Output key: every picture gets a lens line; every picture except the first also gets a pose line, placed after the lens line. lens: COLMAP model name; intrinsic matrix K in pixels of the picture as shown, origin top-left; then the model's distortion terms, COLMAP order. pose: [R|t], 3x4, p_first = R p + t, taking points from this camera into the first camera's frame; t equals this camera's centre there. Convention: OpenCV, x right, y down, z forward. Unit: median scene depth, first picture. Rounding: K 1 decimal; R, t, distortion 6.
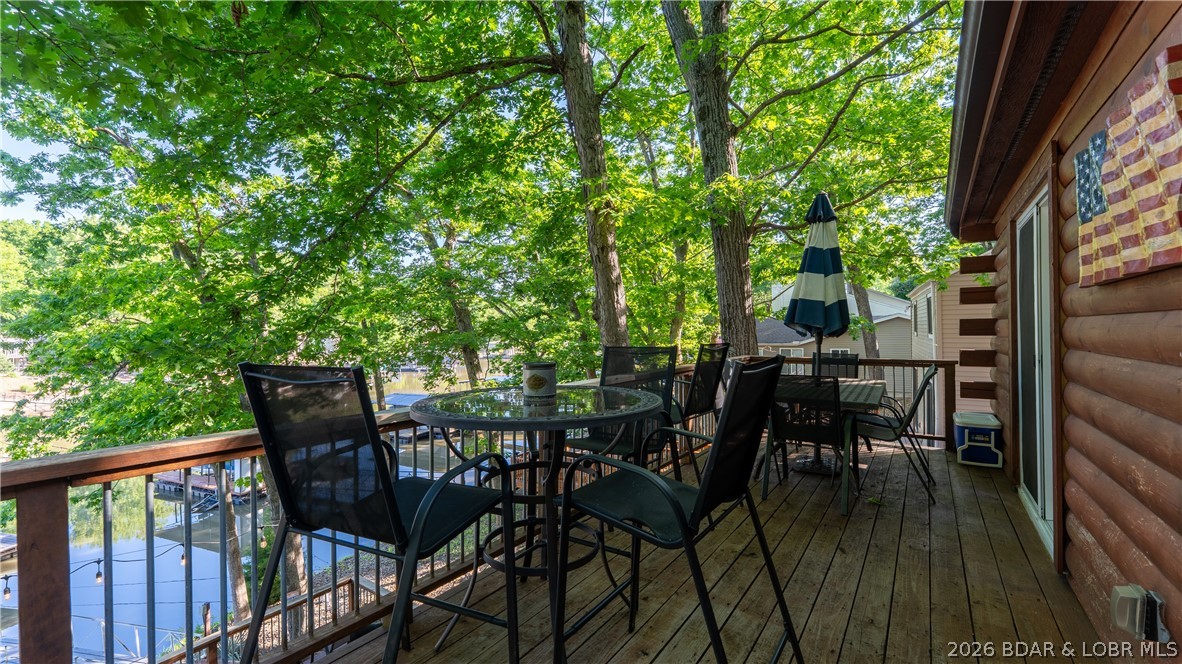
lens RADIAL K [[478.1, 0, 585.3], [0, 478.1, 337.1], [0, 0, 1]] dist [-0.000688, -0.000388]
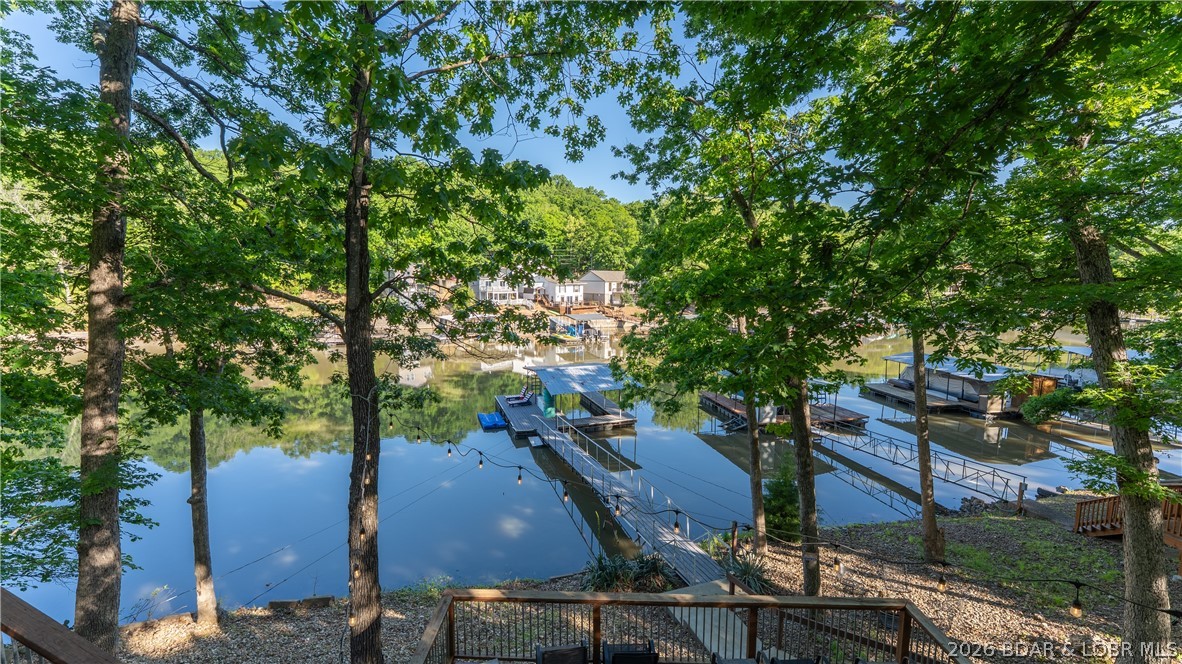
lens RADIAL K [[478.1, 0, 585.3], [0, 478.1, 337.1], [0, 0, 1]] dist [-0.000688, -0.000388]
pose [[0.562064, 0.111003, -0.819611, -0.105446], [-0.019646, 0.992465, 0.120940, -0.000653], [0.826861, -0.051874, 0.560009, 0.092319]]
